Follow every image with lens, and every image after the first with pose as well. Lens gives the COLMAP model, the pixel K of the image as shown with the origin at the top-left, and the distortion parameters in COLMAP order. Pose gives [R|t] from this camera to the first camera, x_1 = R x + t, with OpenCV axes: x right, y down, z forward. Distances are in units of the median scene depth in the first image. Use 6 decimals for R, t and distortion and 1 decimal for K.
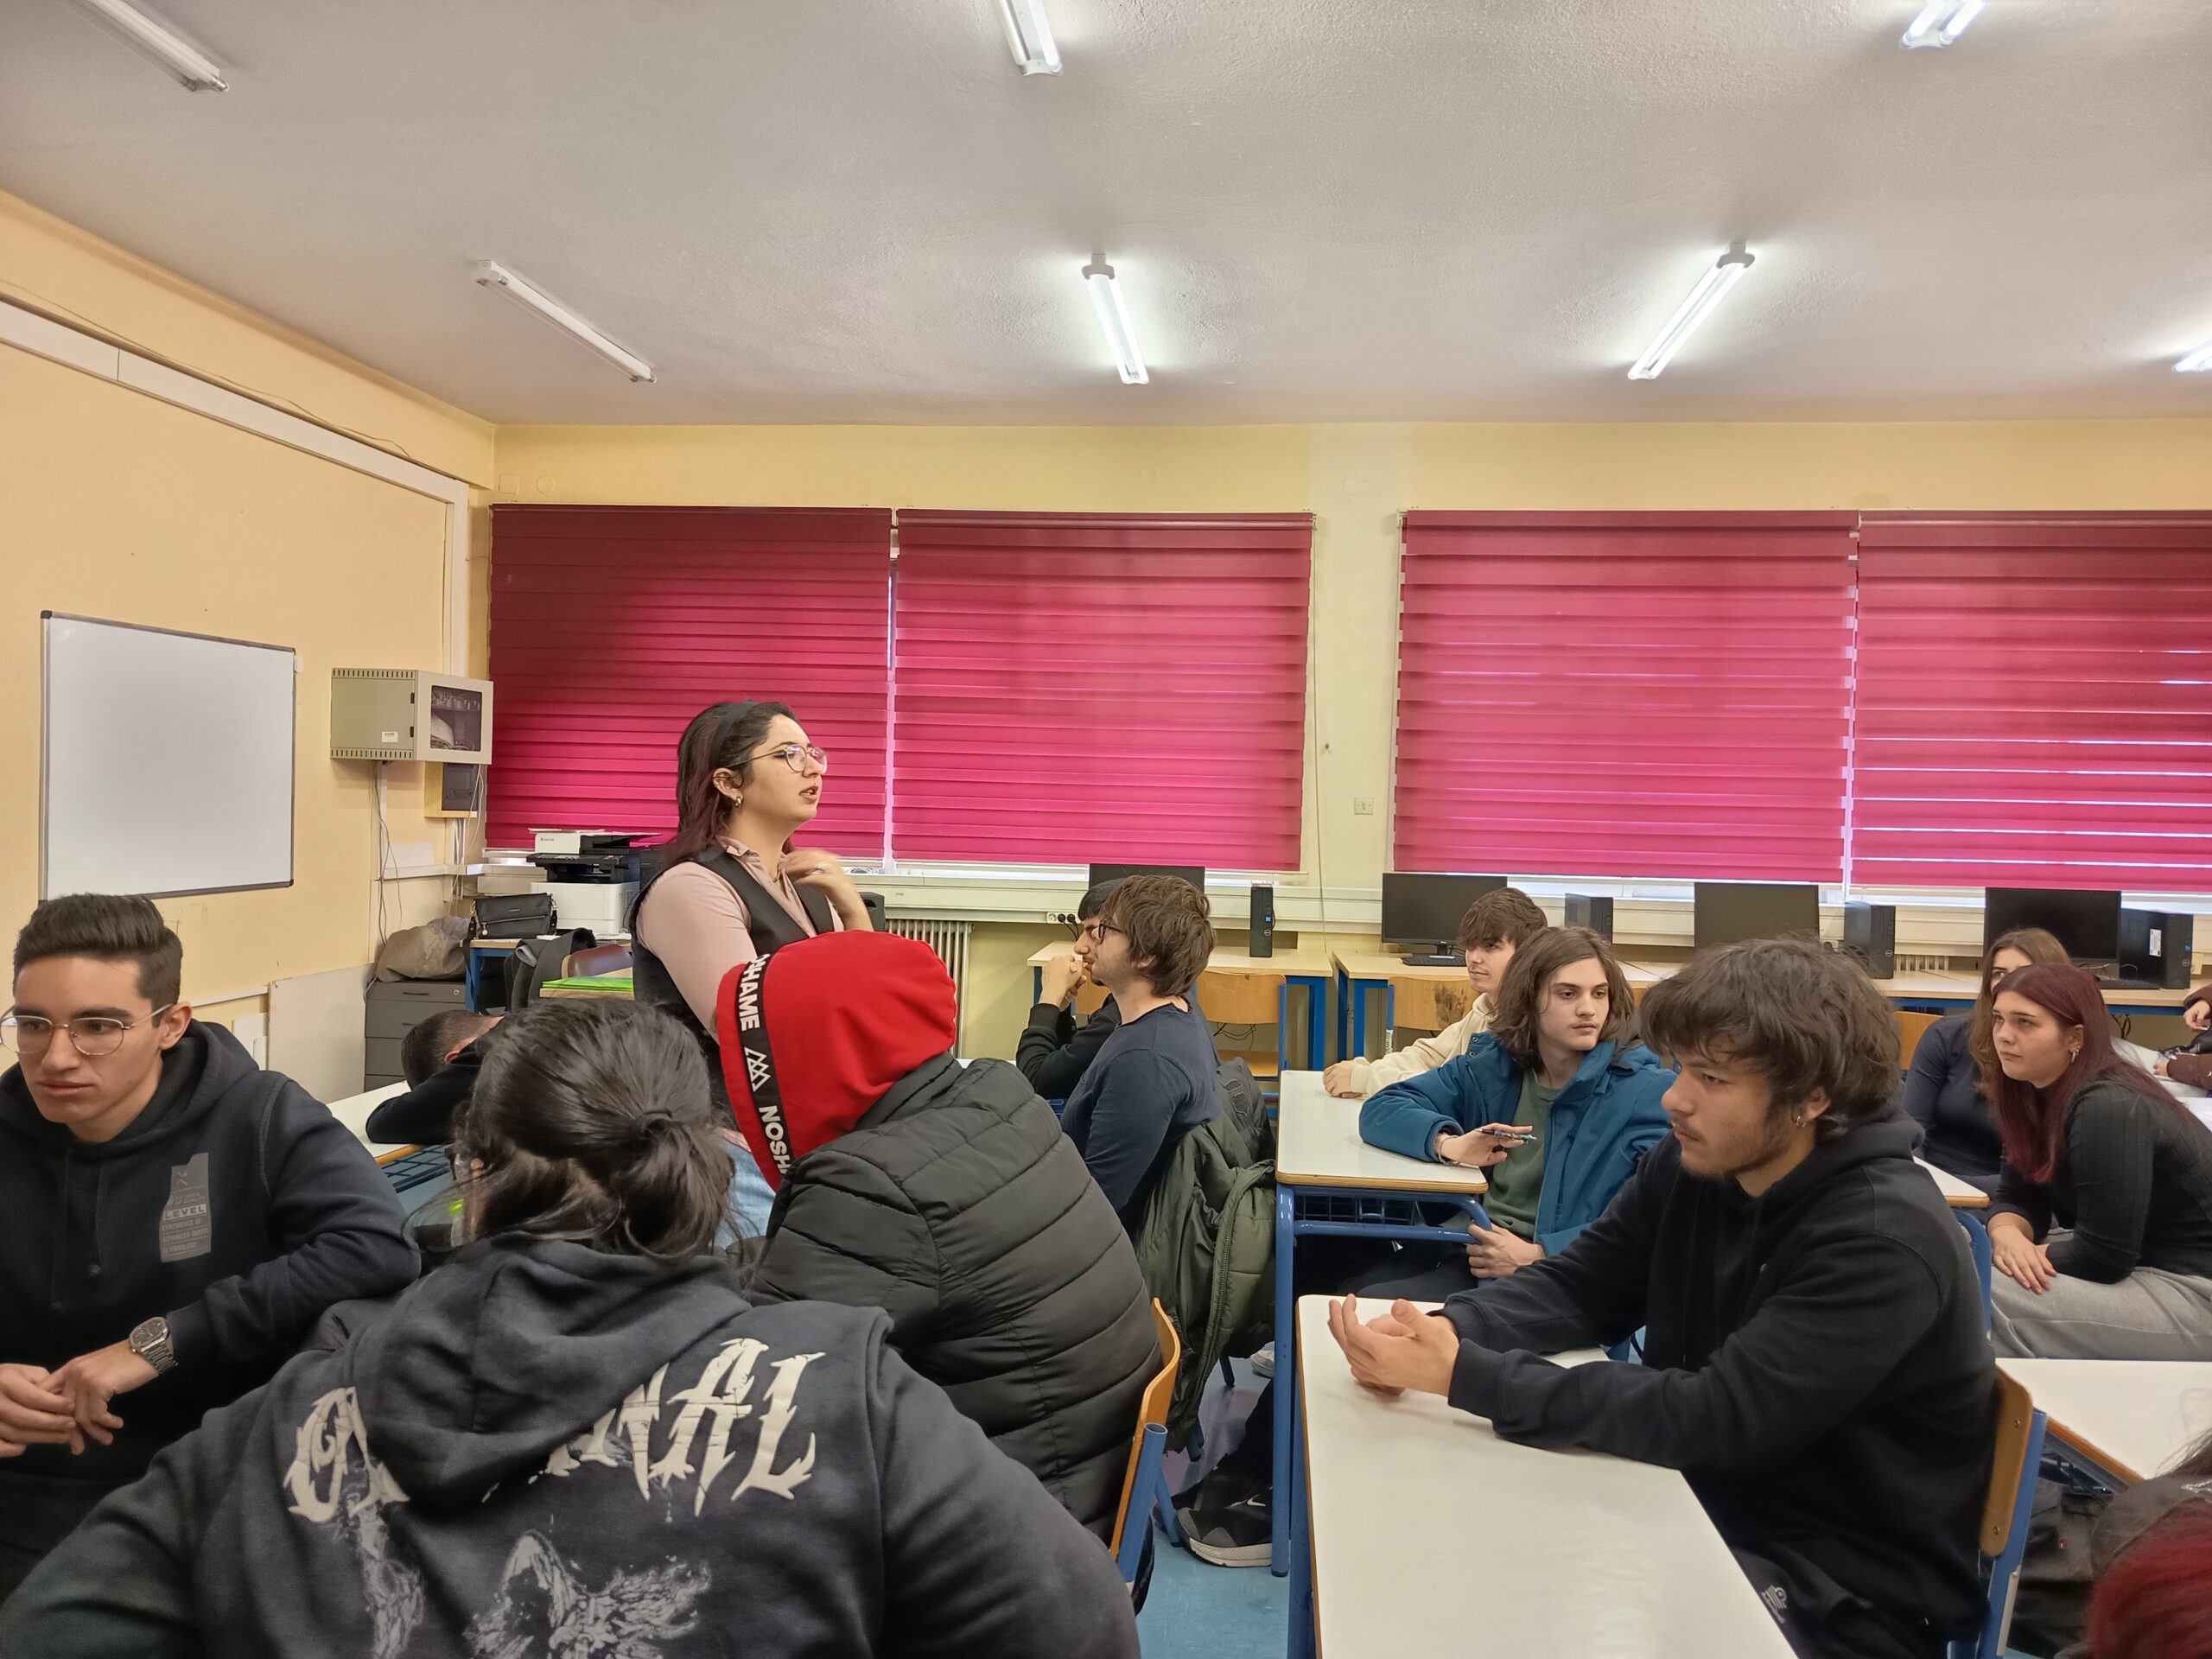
lens RADIAL K [[1544.3, 0, 1132.0], [0, 1544.3, 818.0], [0, 0, 1]] dist [0.052835, -0.057204]
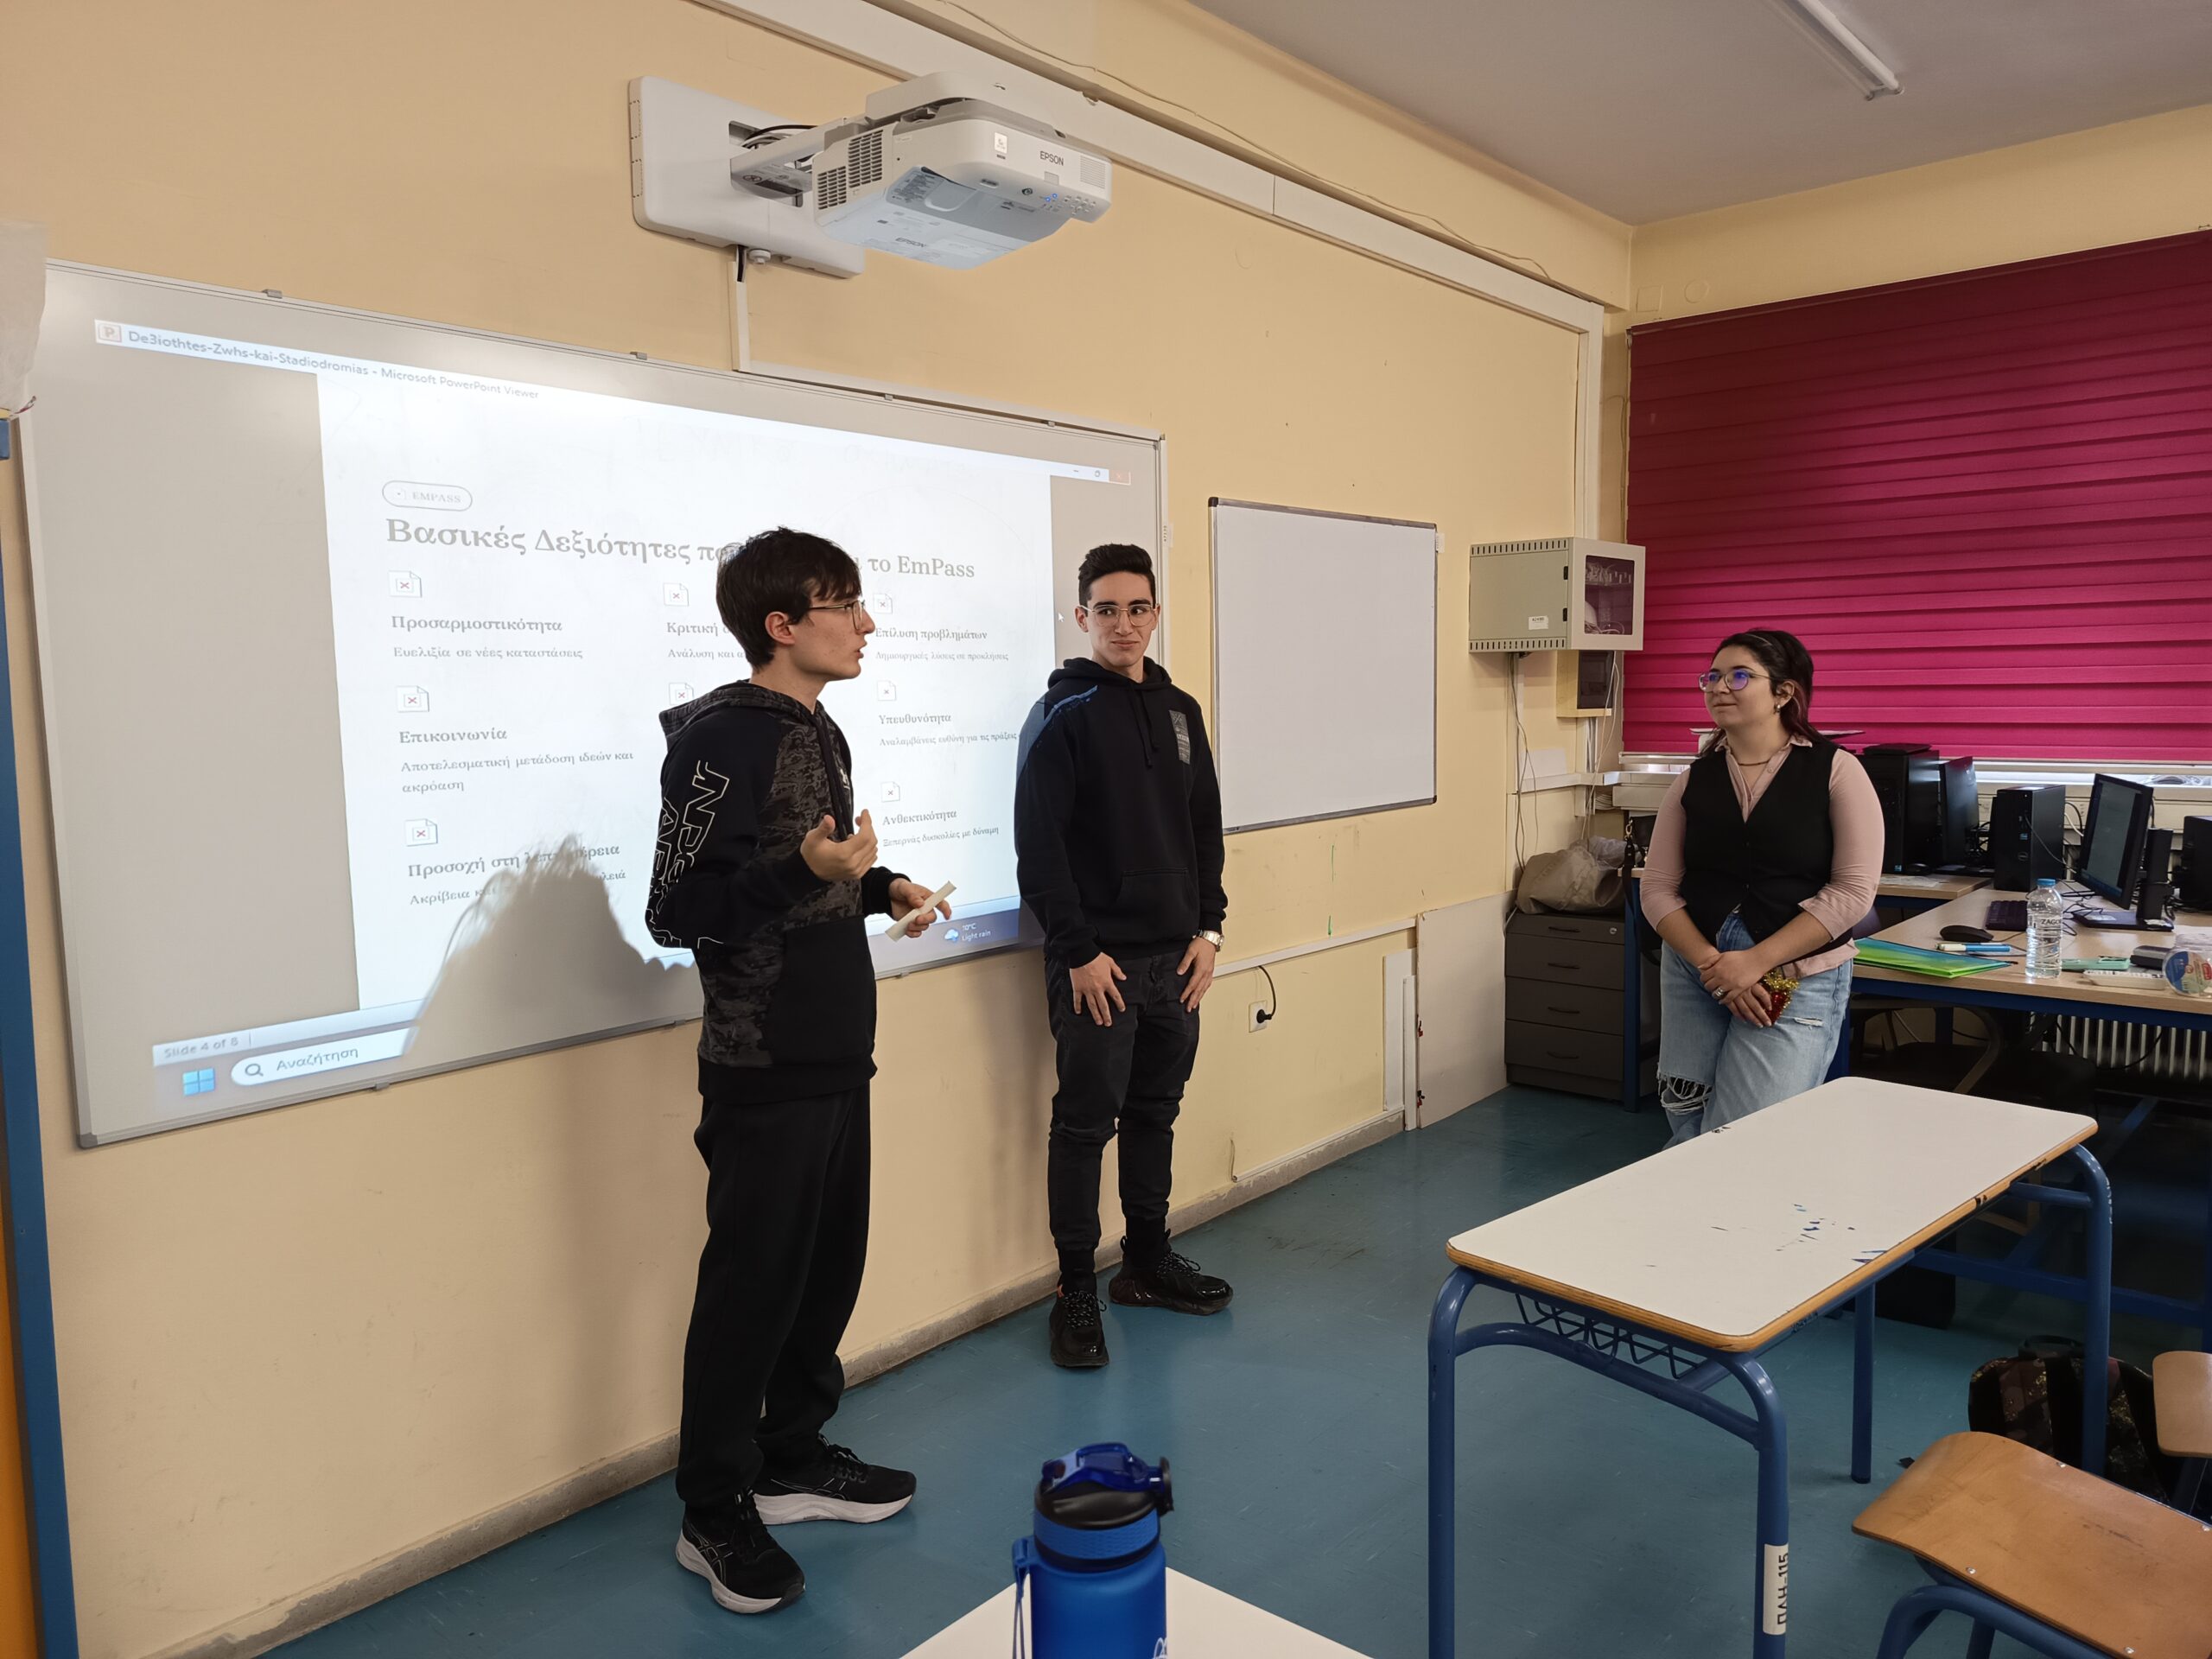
lens RADIAL K [[1544.3, 0, 1091.4], [0, 1544.3, 826.5], [0, 0, 1]] dist [0.052835, -0.057204]
pose [[0.809676, 0.016560, -0.586643, -0.173604], [0.029604, 0.997177, 0.069008, -0.007566], [0.586130, -0.073241, 0.806900, 0.179535]]
